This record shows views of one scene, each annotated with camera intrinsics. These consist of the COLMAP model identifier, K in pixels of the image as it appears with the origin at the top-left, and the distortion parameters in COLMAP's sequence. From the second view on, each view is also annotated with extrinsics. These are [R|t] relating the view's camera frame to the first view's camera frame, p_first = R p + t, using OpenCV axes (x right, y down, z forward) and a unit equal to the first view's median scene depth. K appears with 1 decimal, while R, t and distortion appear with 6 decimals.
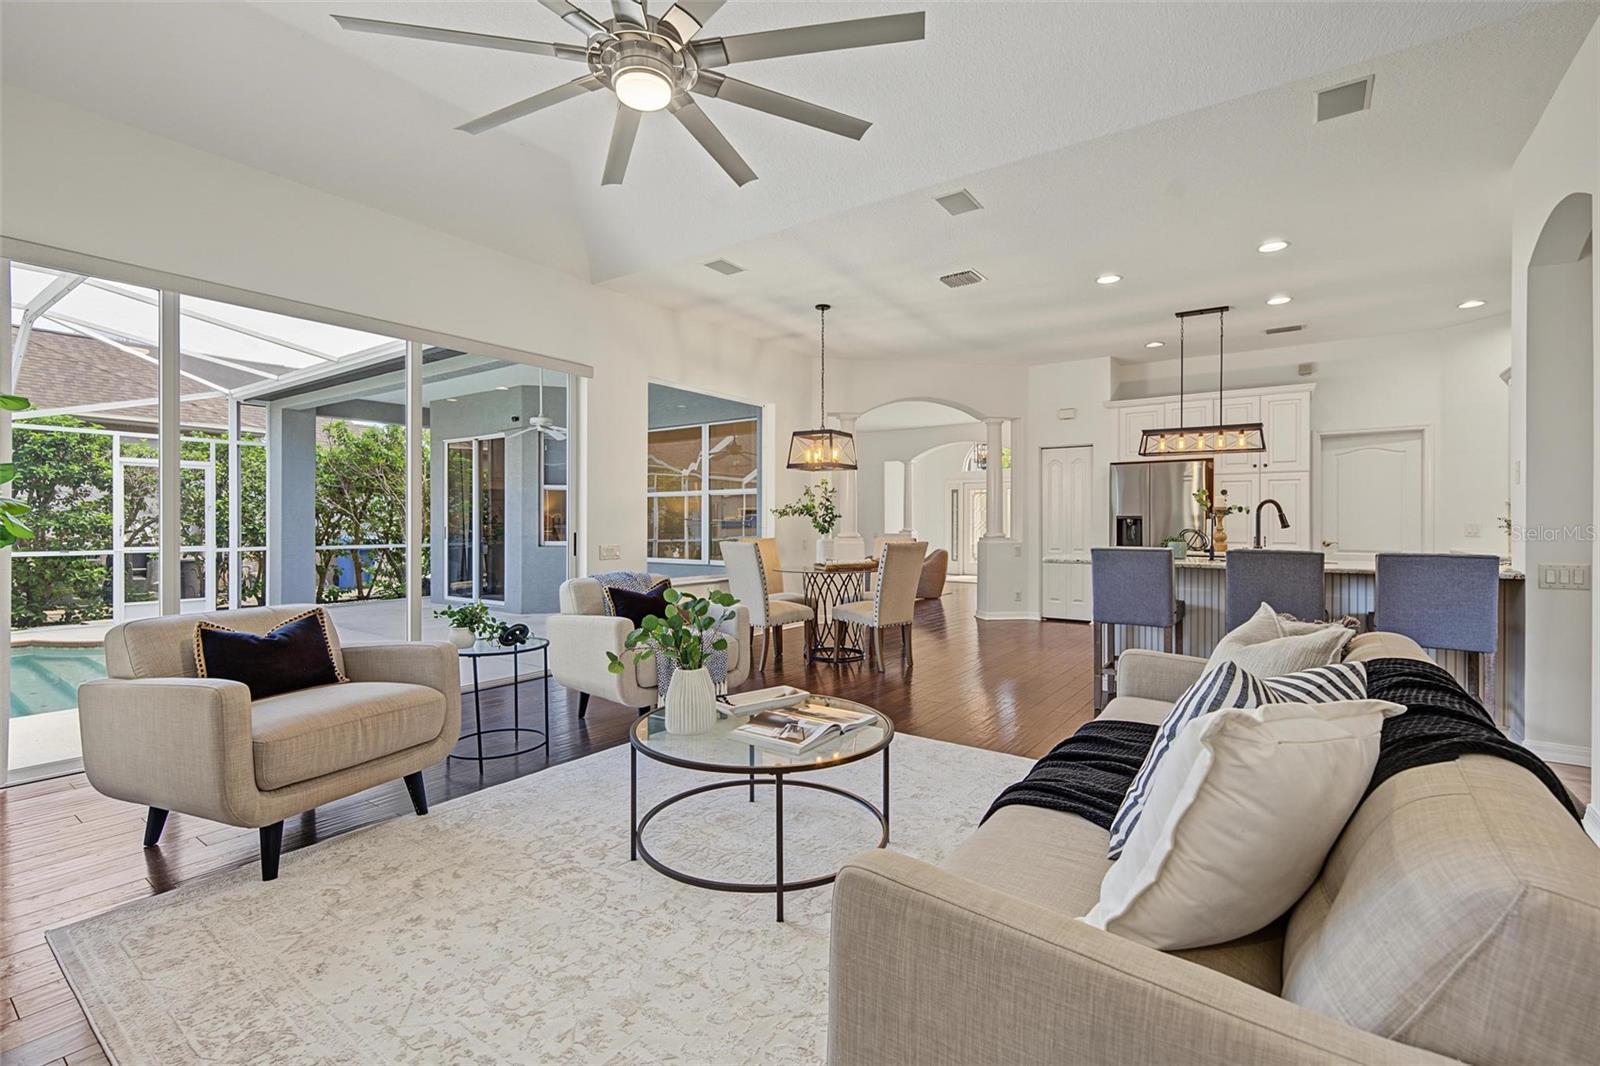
lens RADIAL K [[721.2, 0, 793.5], [0, 721.2, 531.2], [0, 0, 1]] dist [0.002809, -0.000154]
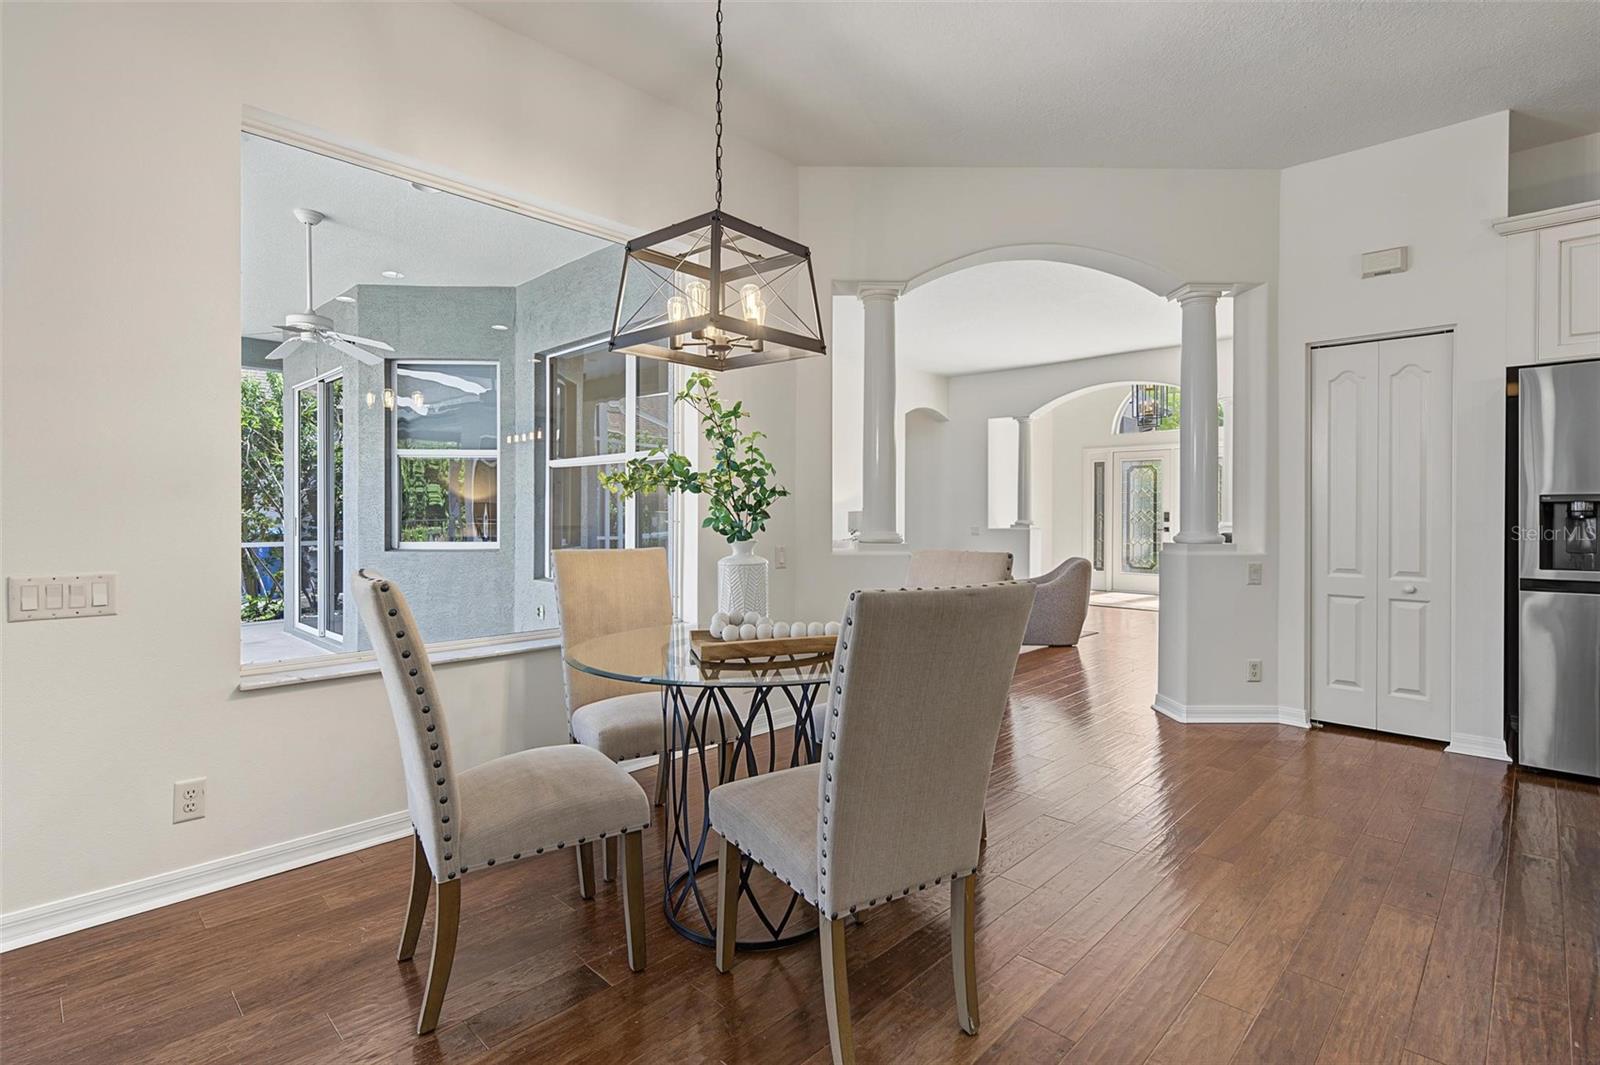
lens RADIAL K [[768.5, 0, 794.5], [0, 768.5, 516.5], [0, 0, 1]] dist [0.001114, -0.001729]
pose [[0.989195, 0.000470, -0.146604, 0.124210], [-0.001195, 0.999987, -0.004856, -0.007498], [0.146600, 0.004979, 0.989183, 0.631113]]
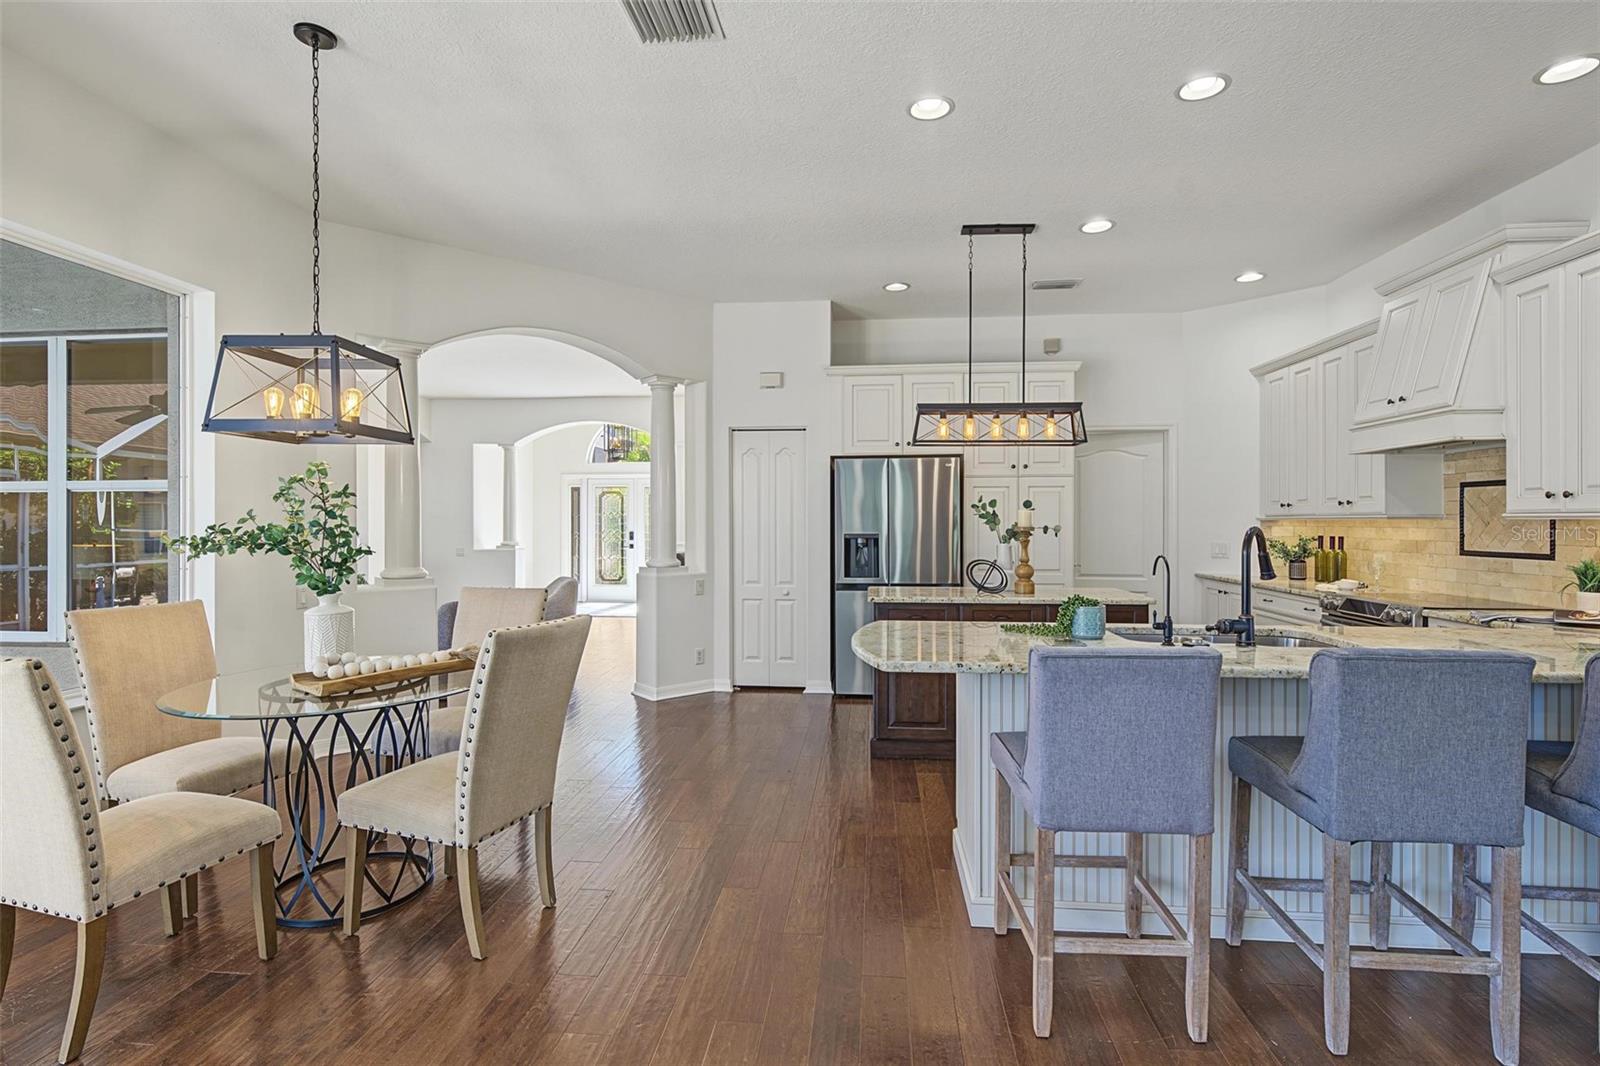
lens RADIAL K [[768.5, 0, 799.2], [0, 768.5, 522.4], [0, 0, 1]] dist [0.001114, -0.001729]
pose [[0.863225, -0.003598, 0.504806, 0.054352], [0.008320, 0.999940, -0.007101, -0.032803], [-0.504750, 0.010330, 0.863204, 0.480055]]
